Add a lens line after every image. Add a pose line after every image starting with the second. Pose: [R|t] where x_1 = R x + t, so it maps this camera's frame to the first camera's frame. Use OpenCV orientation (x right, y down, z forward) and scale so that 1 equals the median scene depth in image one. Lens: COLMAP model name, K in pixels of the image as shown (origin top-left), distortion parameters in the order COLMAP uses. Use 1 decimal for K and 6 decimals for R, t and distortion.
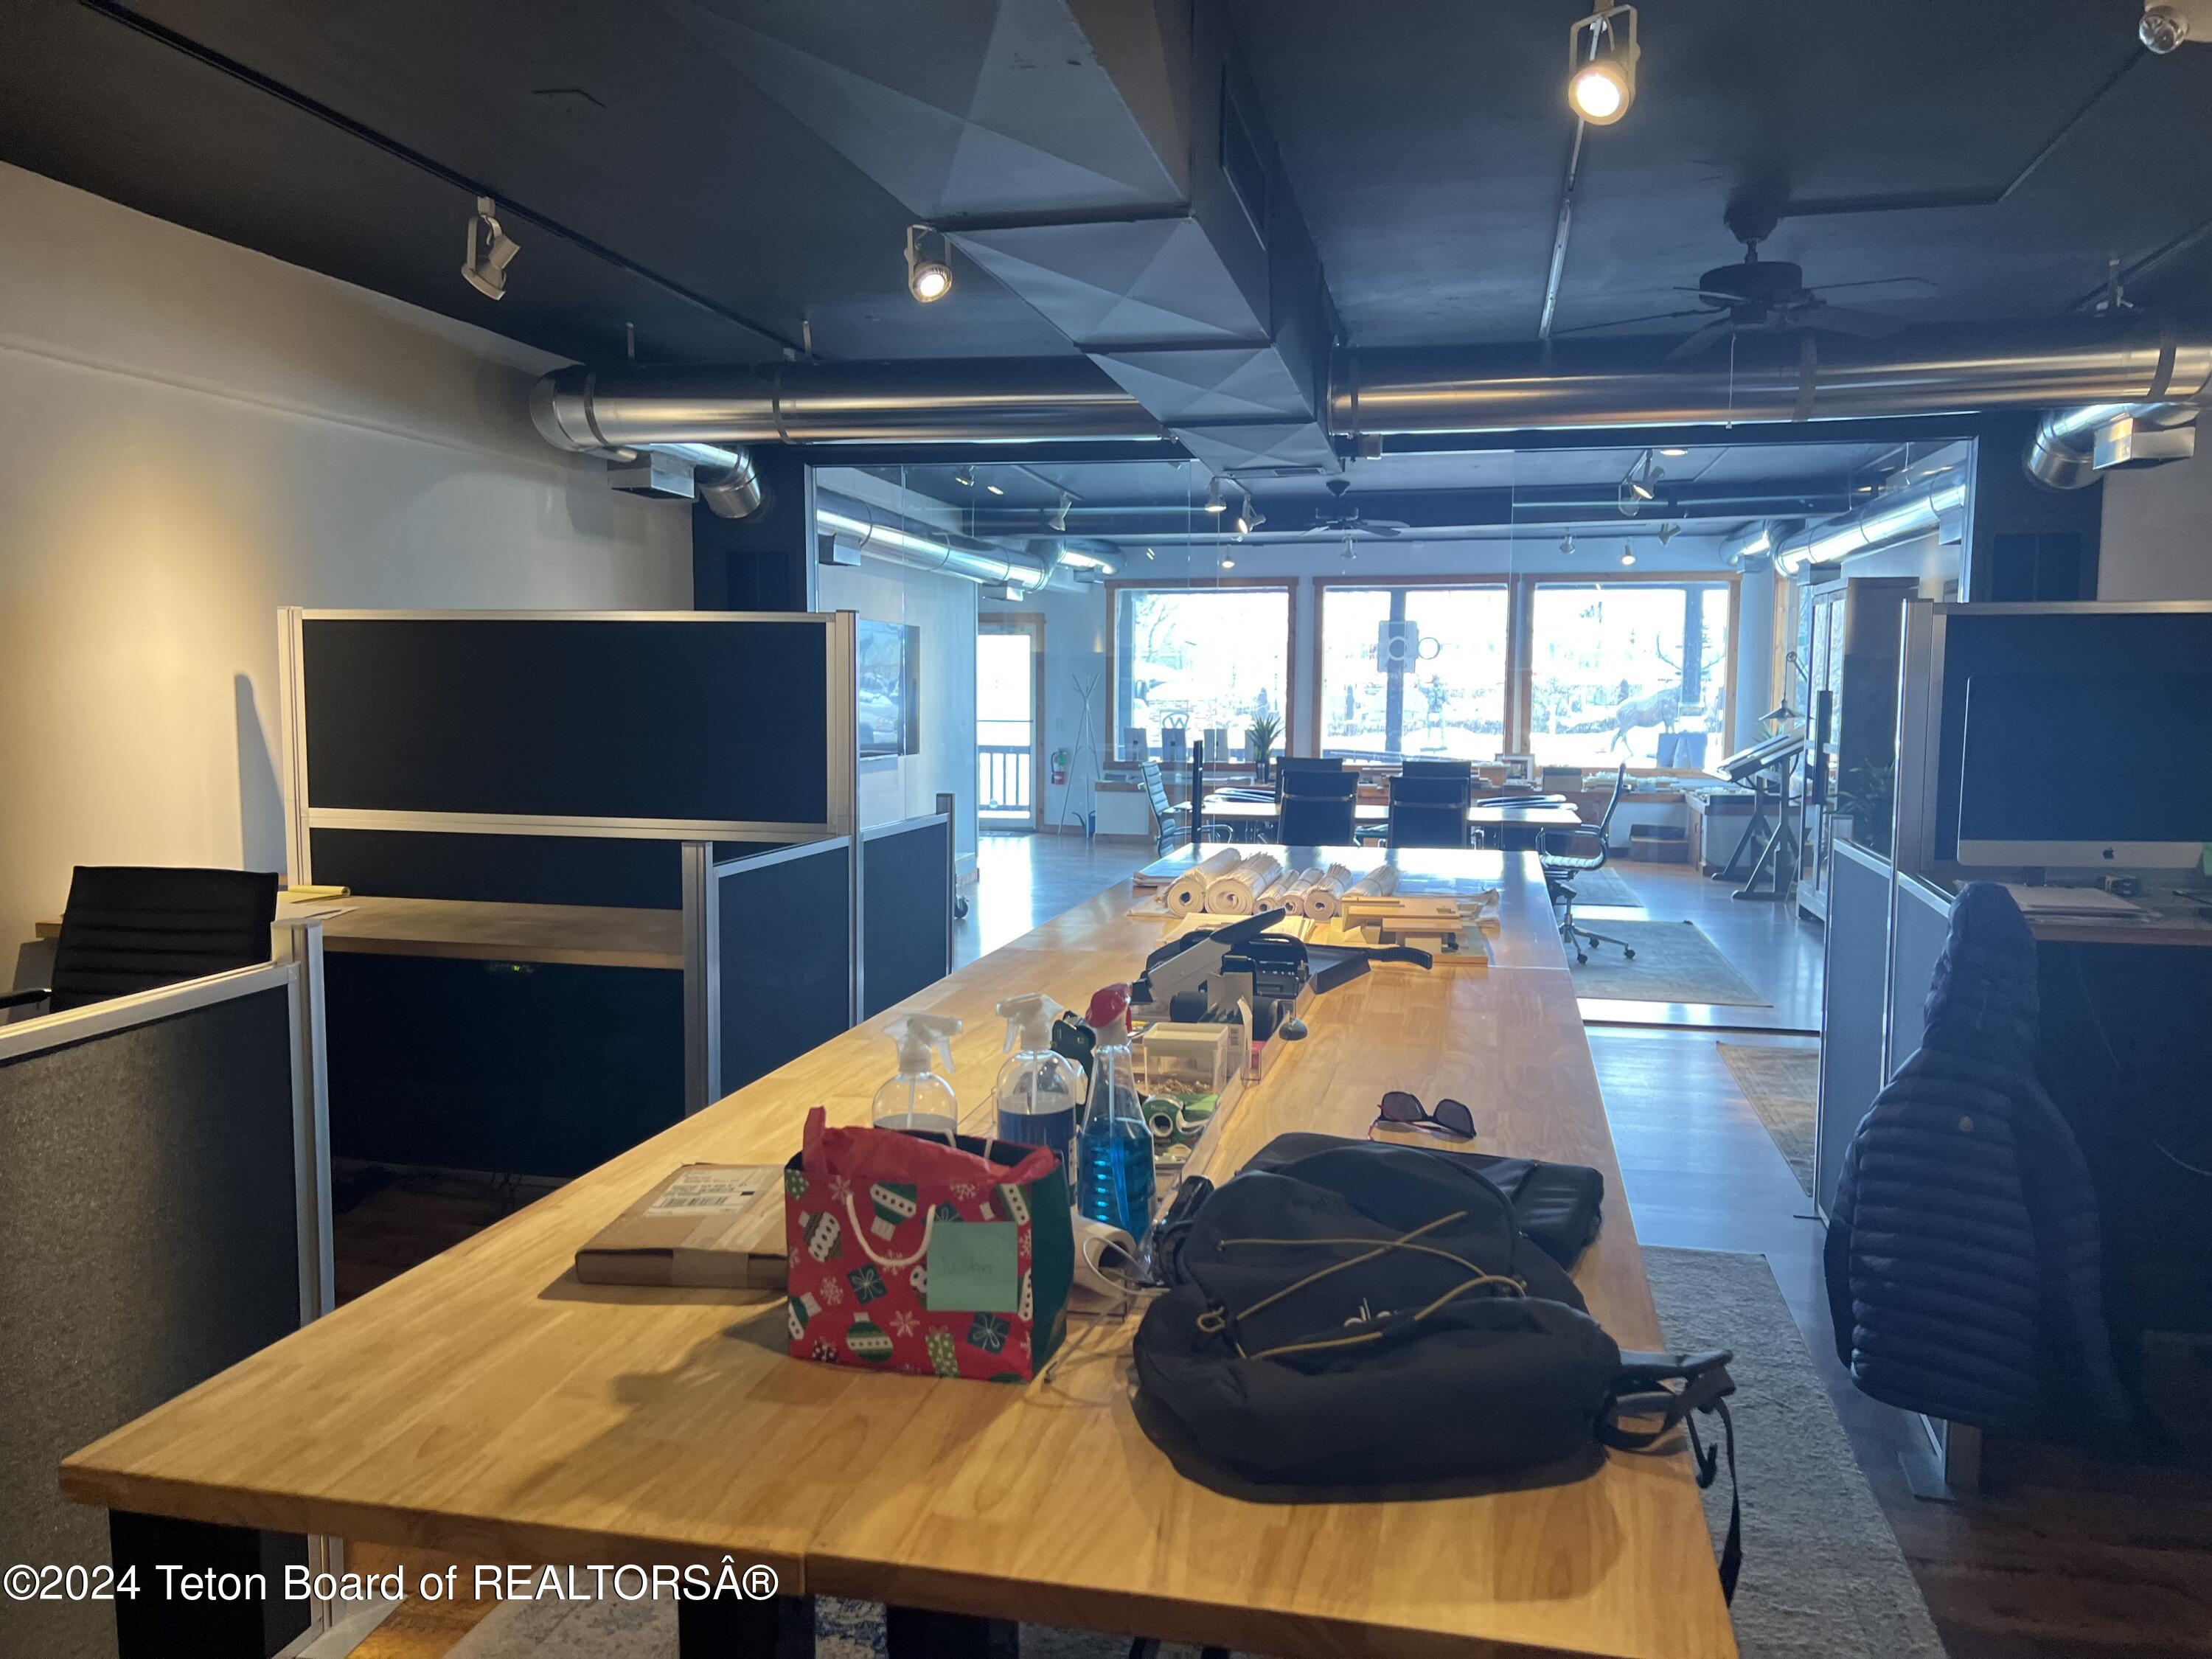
lens RADIAL K [[1661.6, 0, 1101.6], [0, 1661.6, 835.5], [0, 0, 1]] dist [0.062348, -0.071210]
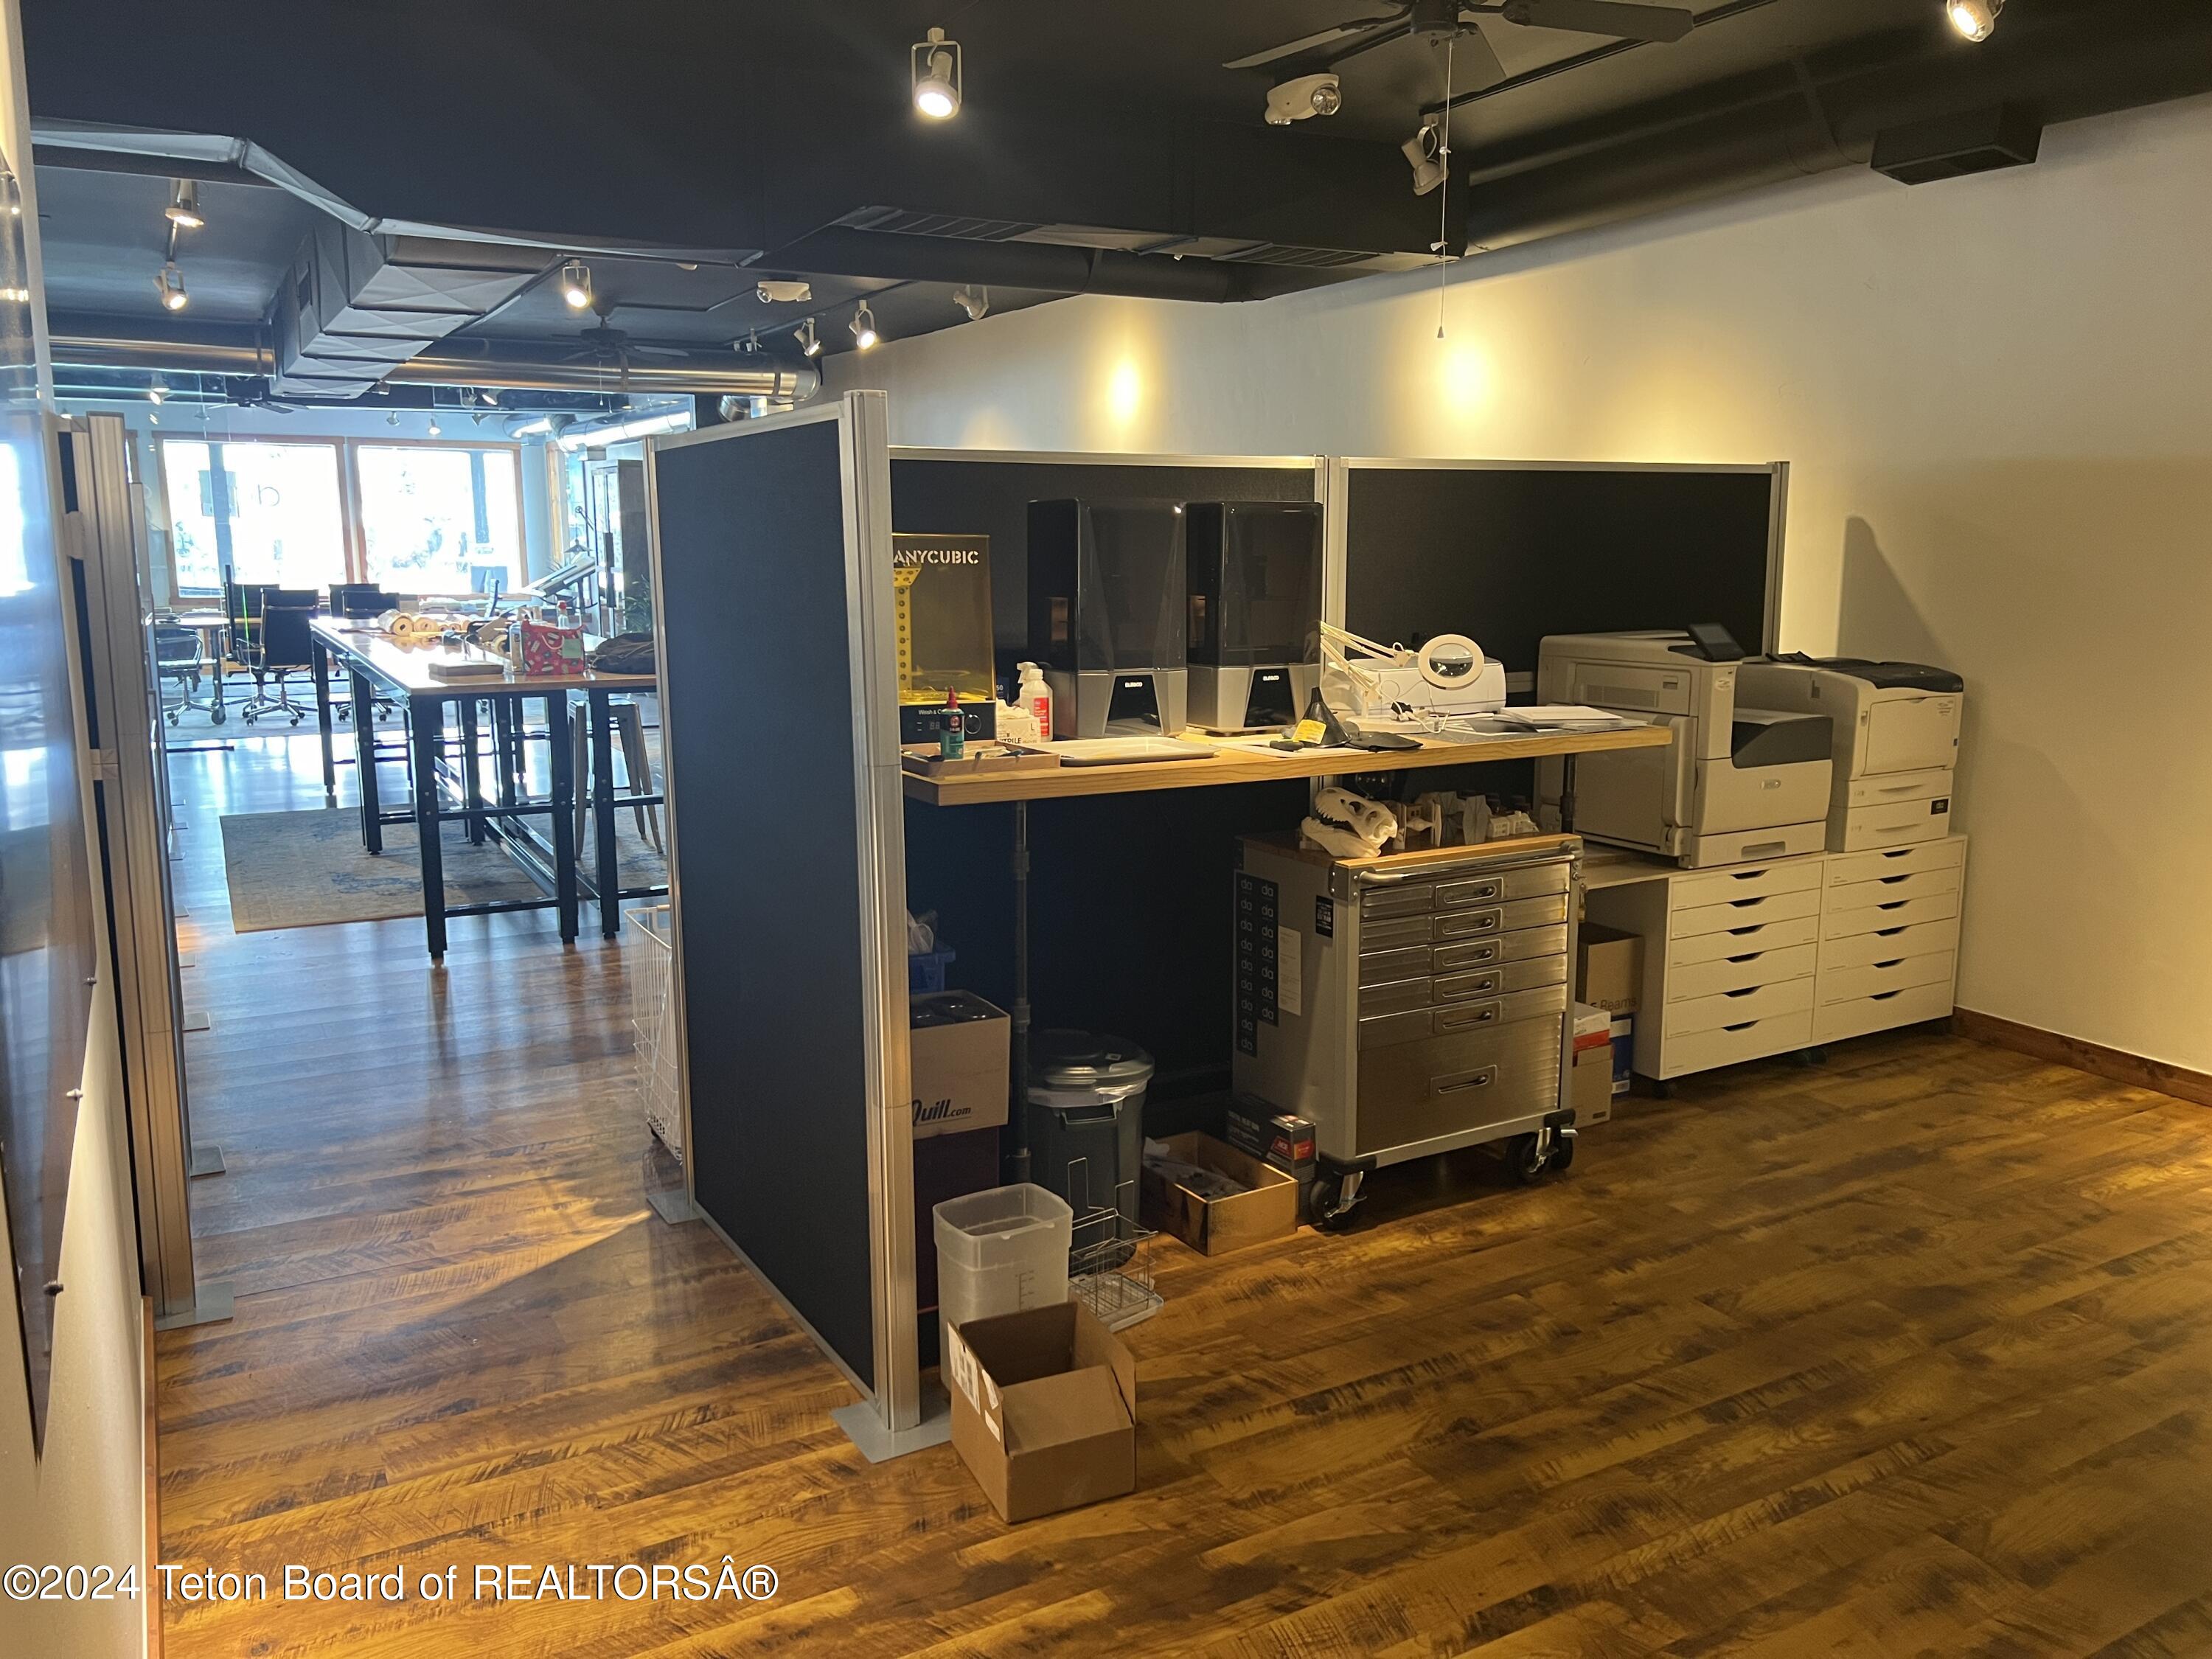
lens RADIAL K [[1661.6, 0, 1106.3], [0, 1661.6, 831.3], [0, 0, 1]] dist [0.062348, -0.071210]
pose [[0.742179, -0.119876, 0.659394, -0.240033], [0.061378, 0.991896, 0.111241, 0.037319], [-0.667385, -0.042089, 0.743522, -0.401367]]
